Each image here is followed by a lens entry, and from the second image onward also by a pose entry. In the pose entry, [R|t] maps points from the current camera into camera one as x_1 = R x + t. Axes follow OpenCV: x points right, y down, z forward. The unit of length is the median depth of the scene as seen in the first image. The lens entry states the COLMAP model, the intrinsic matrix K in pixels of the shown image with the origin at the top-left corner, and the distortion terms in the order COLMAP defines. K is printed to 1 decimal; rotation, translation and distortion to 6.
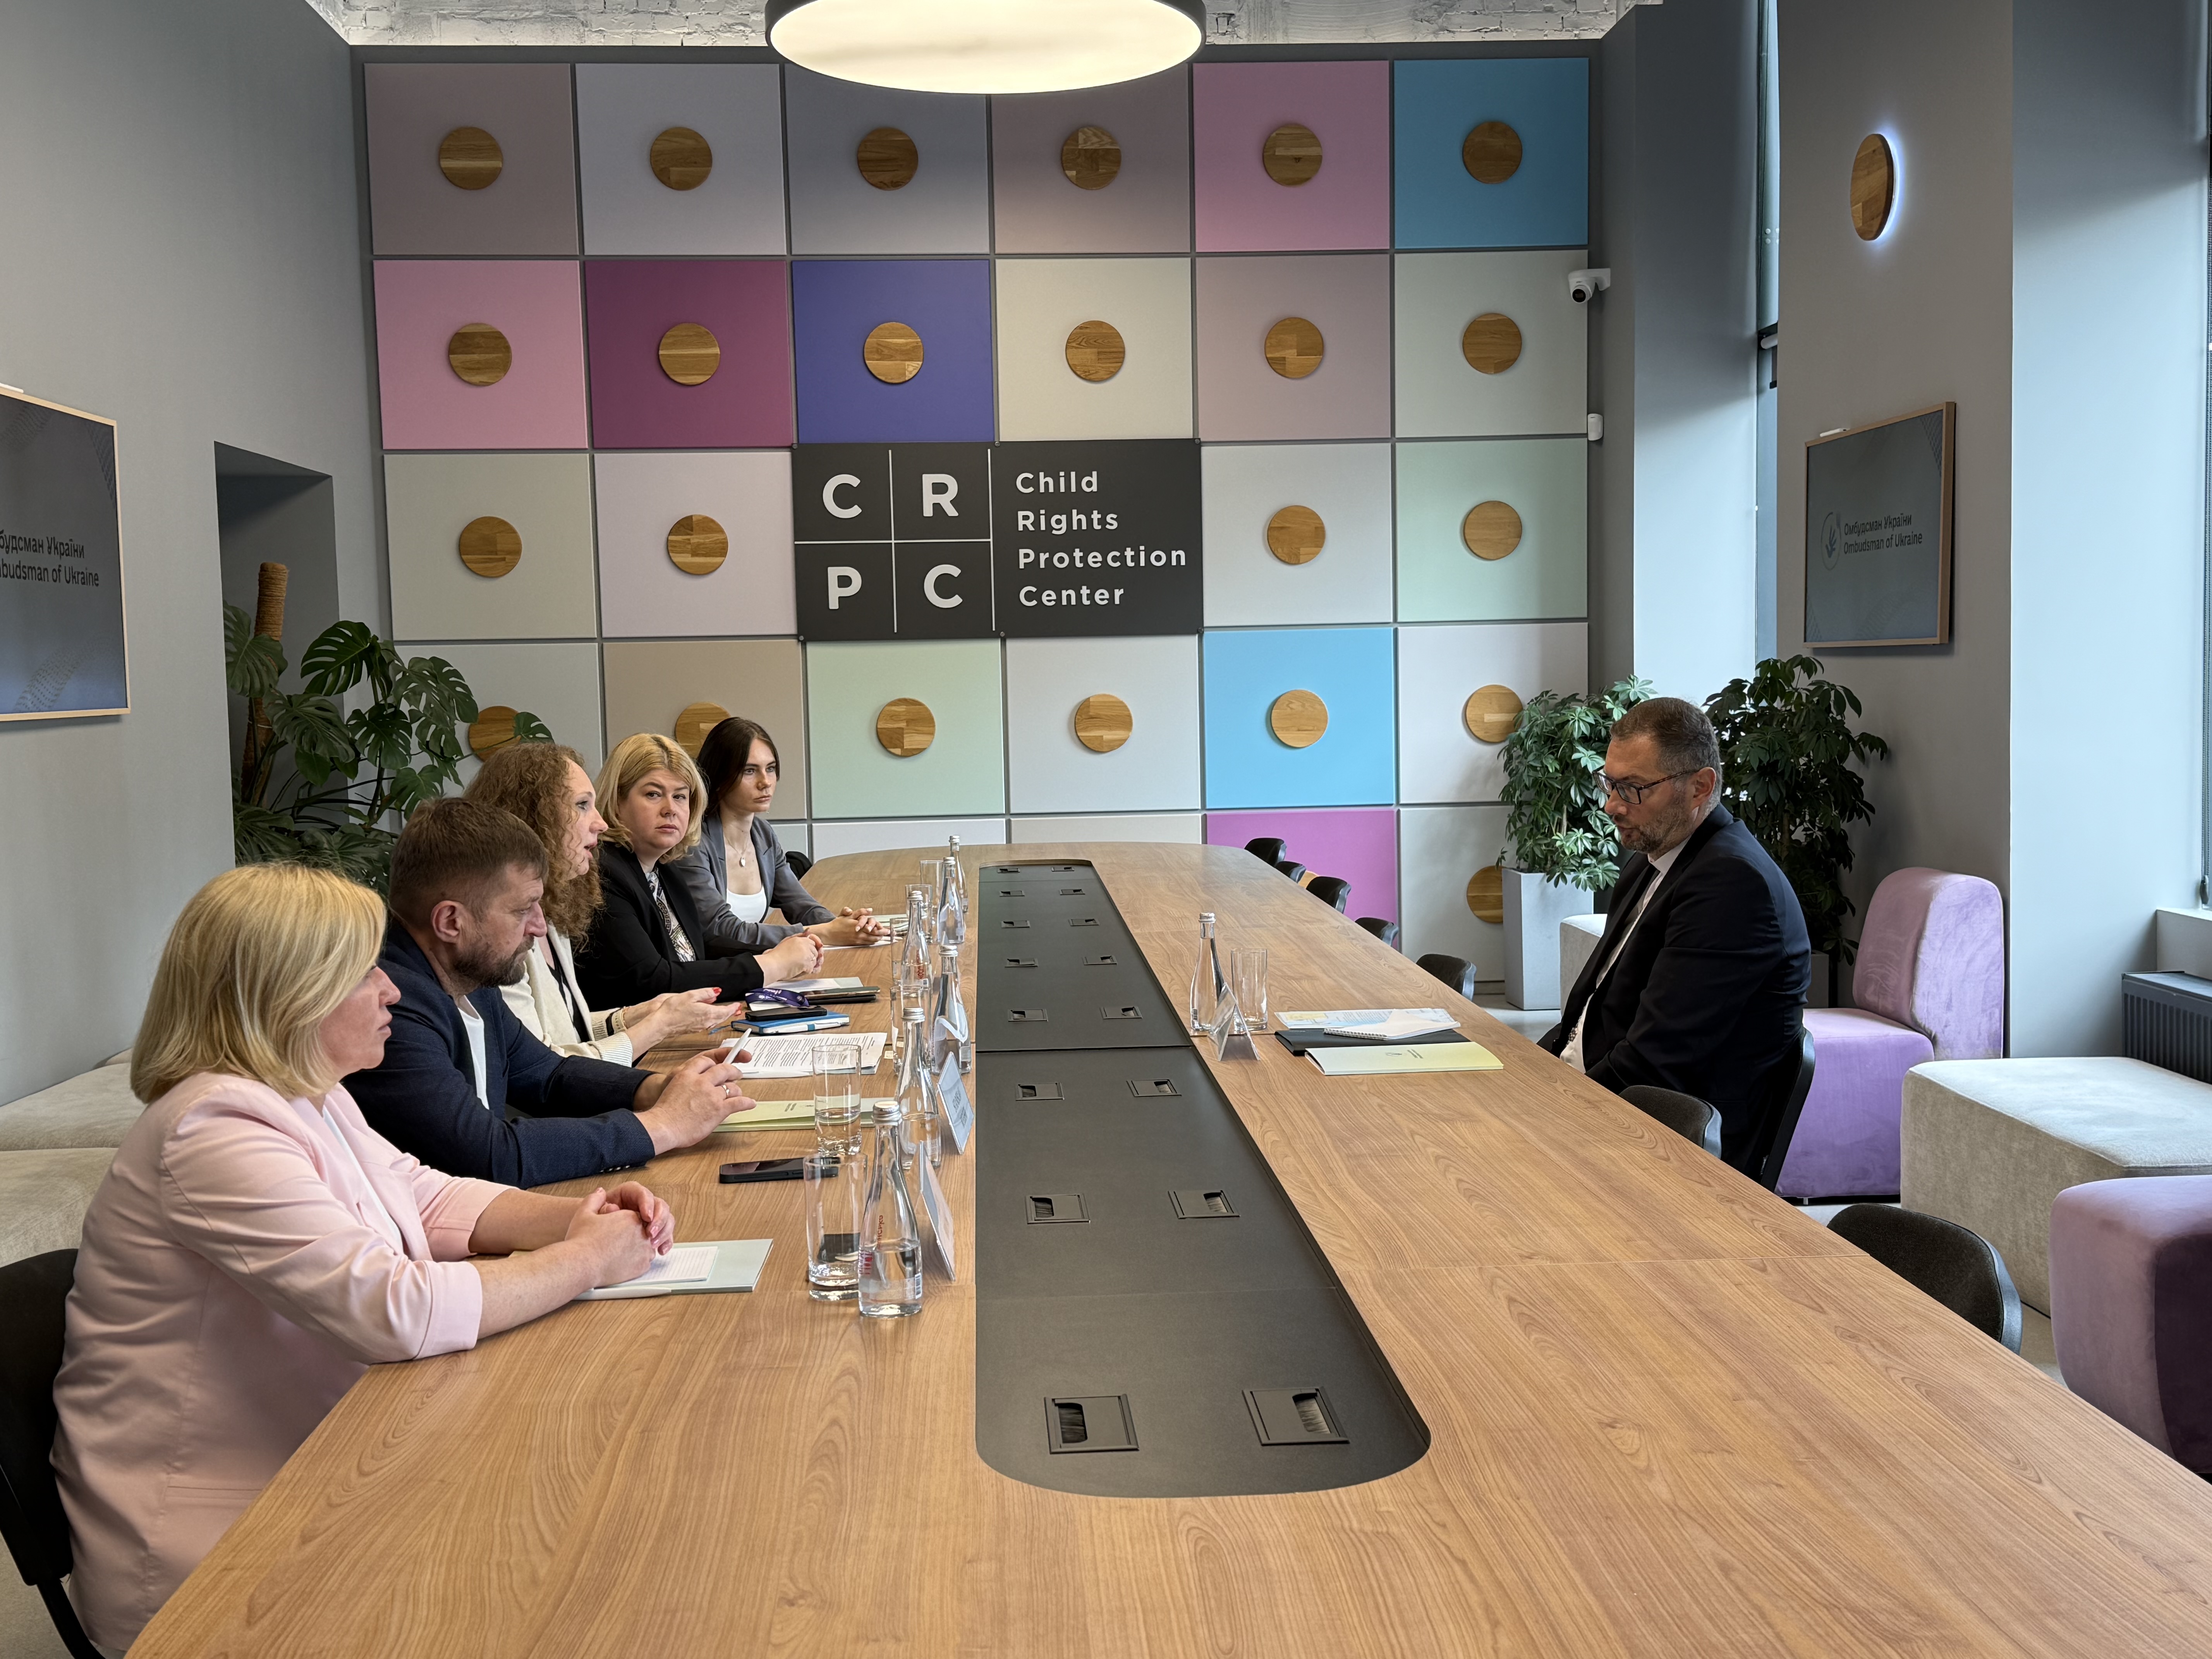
lens RADIAL K [[2406.0, 0, 1106.0], [0, 2406.0, 829.5], [0, 0, 1]] dist [0.188301, -0.346548]
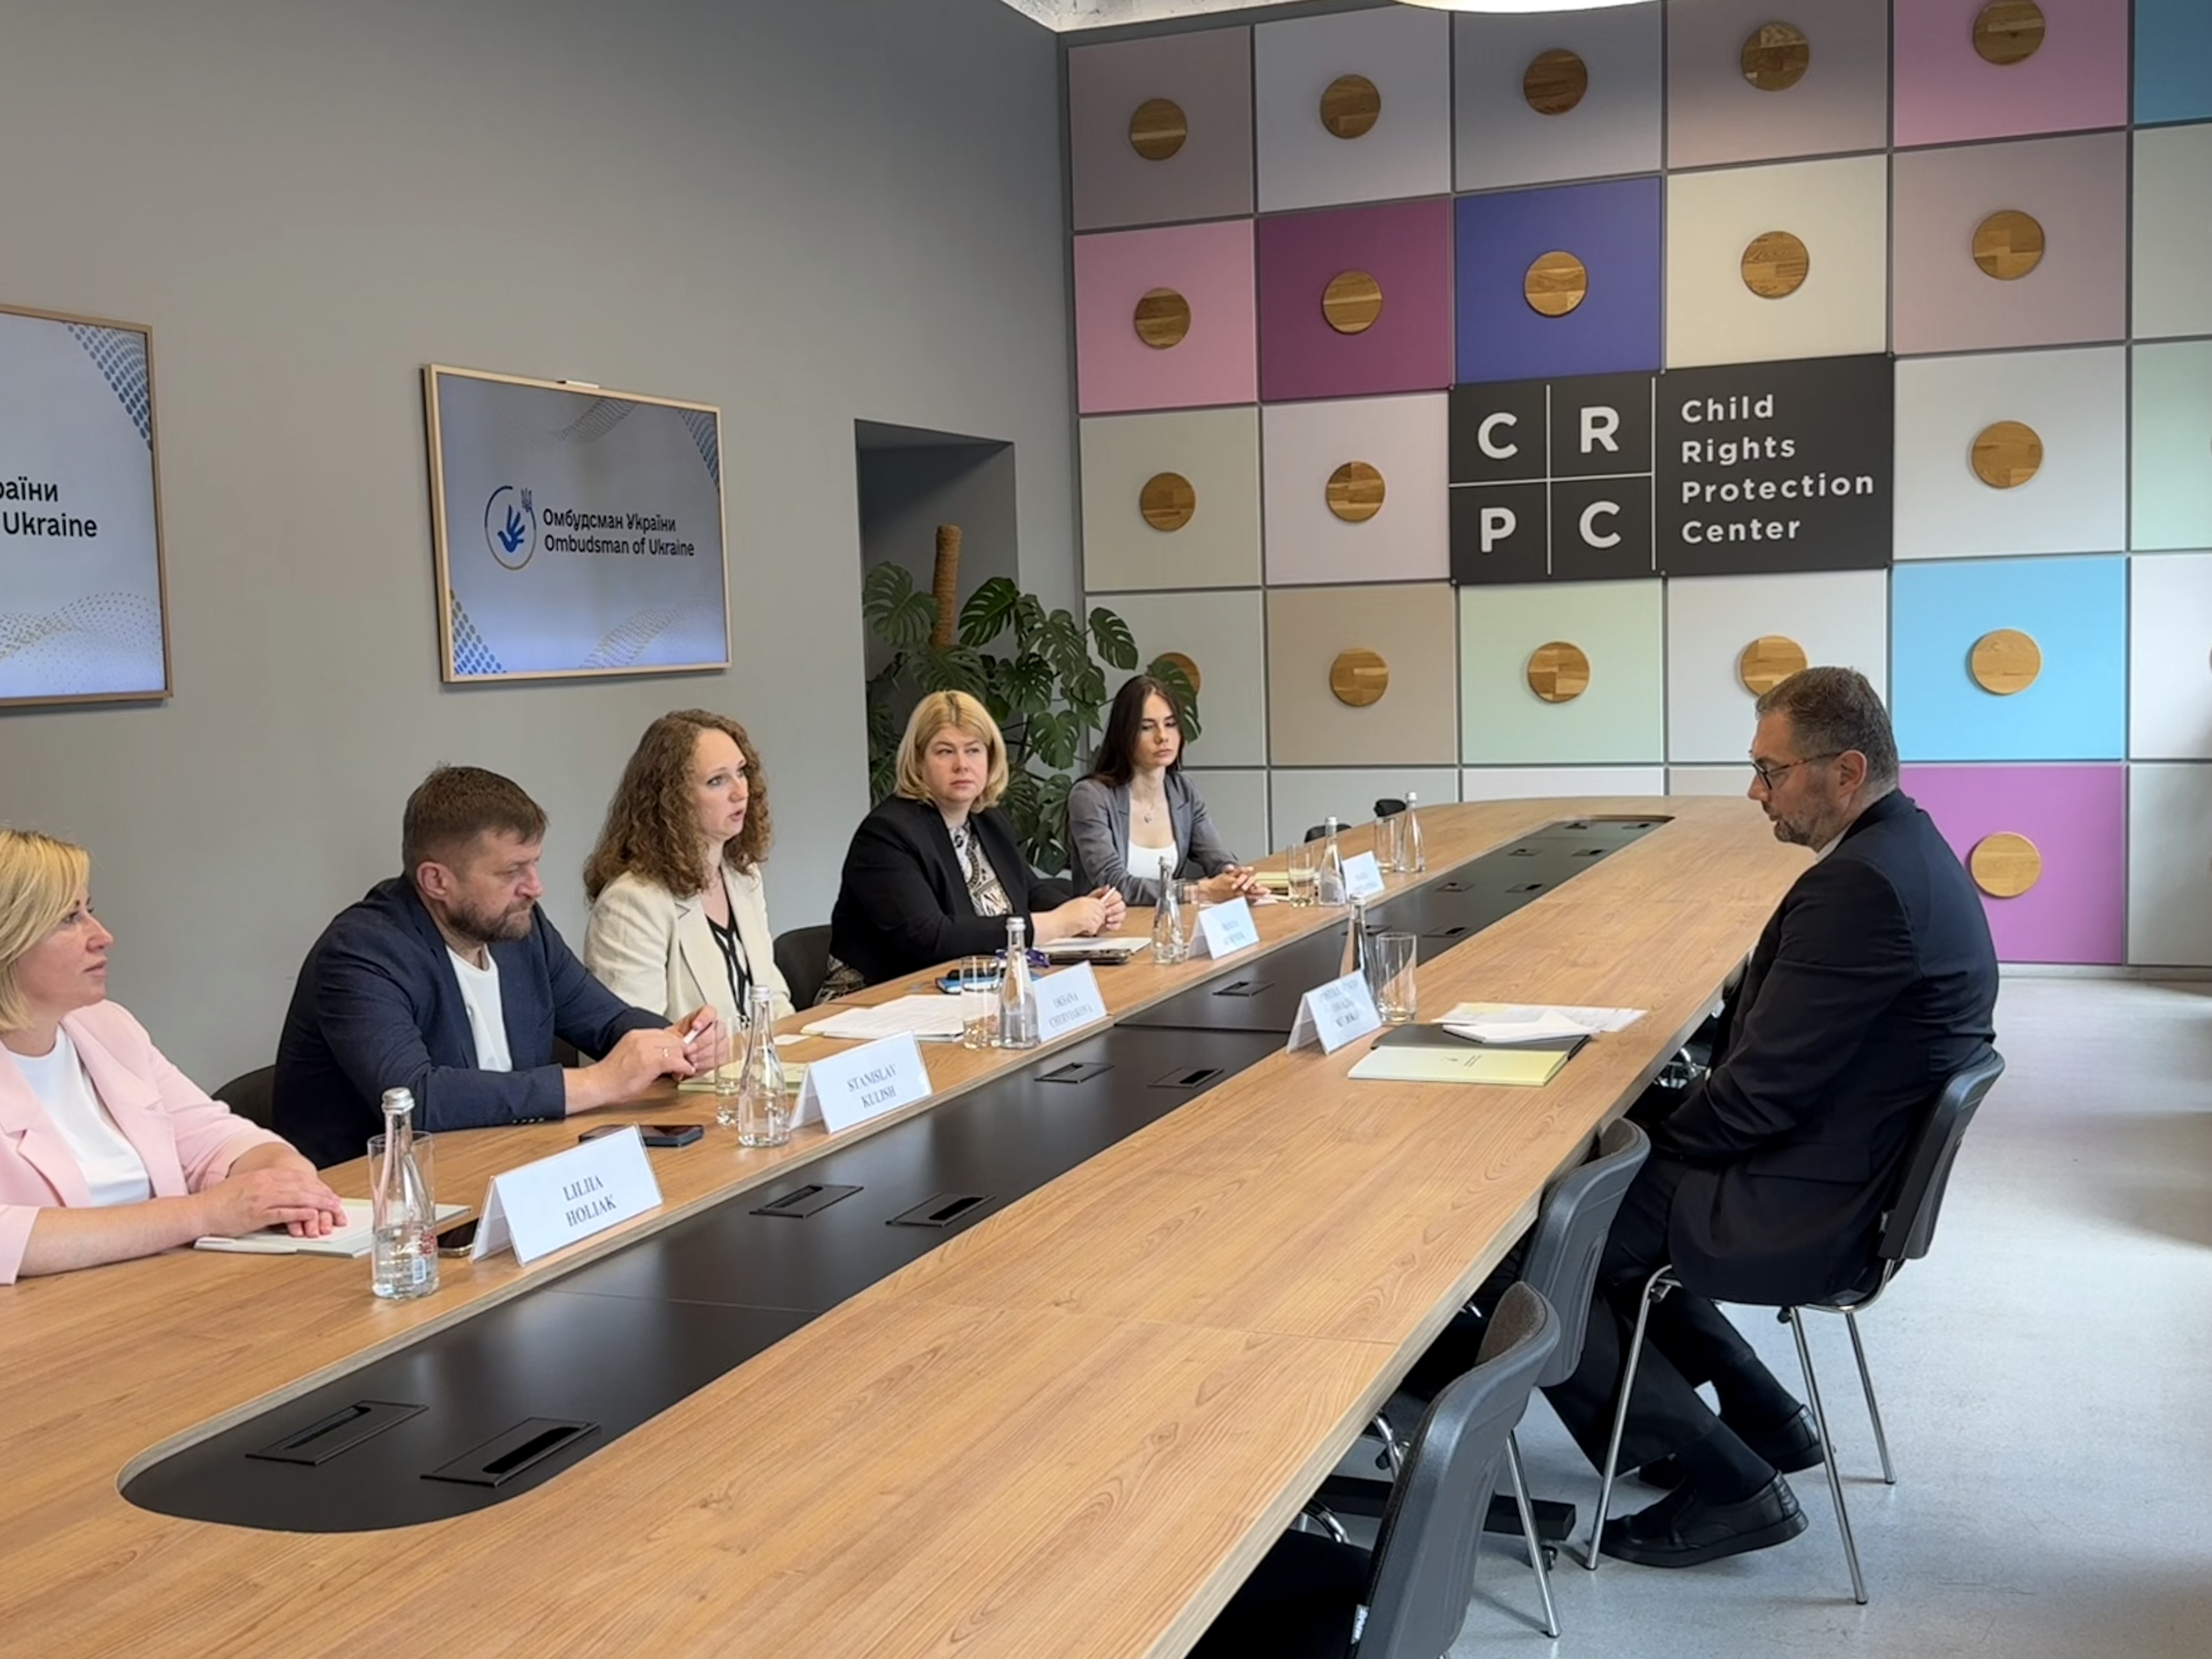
lens RADIAL K [[2359.4, 0, 1094.7], [0, 2359.4, 819.1], [0, 0, 1]] dist [0.213127, -0.485196]
pose [[0.907181, 0.029126, -0.419730, 0.152448], [-0.017716, 0.999361, 0.031057, -0.009726], [0.420367, -0.020738, 0.907117, 0.052481]]
